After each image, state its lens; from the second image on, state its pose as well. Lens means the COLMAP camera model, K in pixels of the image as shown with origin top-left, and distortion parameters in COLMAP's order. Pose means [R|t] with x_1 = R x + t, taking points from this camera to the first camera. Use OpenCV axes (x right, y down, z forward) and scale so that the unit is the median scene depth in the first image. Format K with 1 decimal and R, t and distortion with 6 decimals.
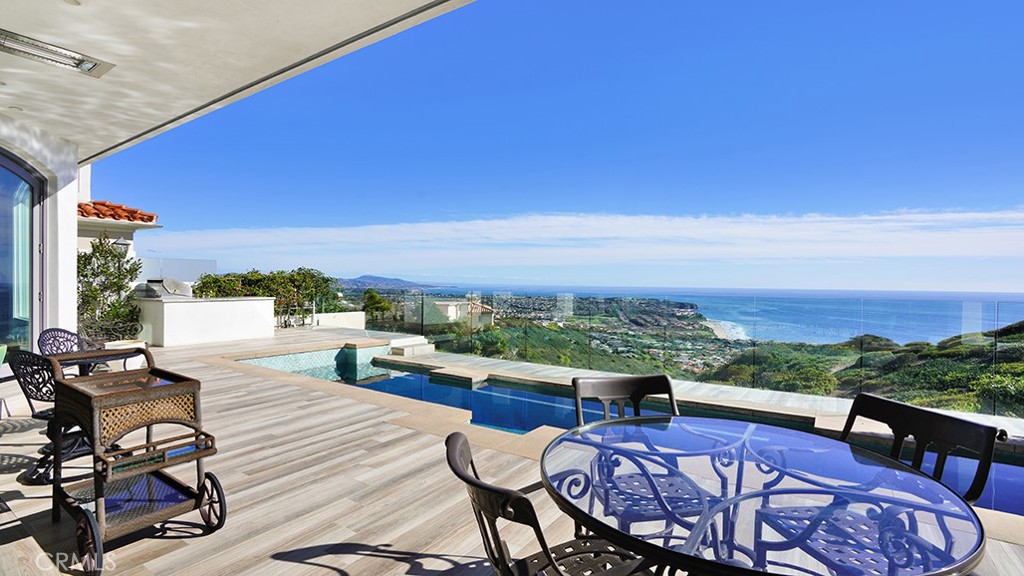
lens RADIAL K [[486.3, 0, 520.9], [0, 486.3, 279.2], [0, 0, 1]] dist [-0.041870, 0.011918]
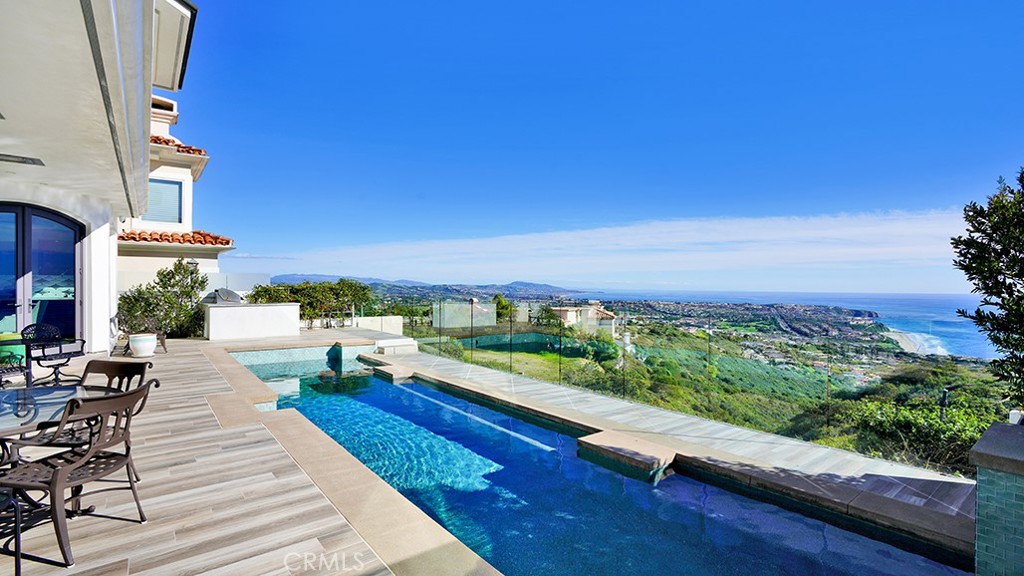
lens RADIAL K [[486.3, 0, 554.2], [0, 486.3, 274.7], [0, 0, 1]] dist [-0.041870, 0.011918]
pose [[0.959745, -0.008102, -0.280755, 0.111695], [0.002634, 0.999800, -0.019847, -0.002461], [0.280859, 0.018309, 0.959574, -0.003274]]
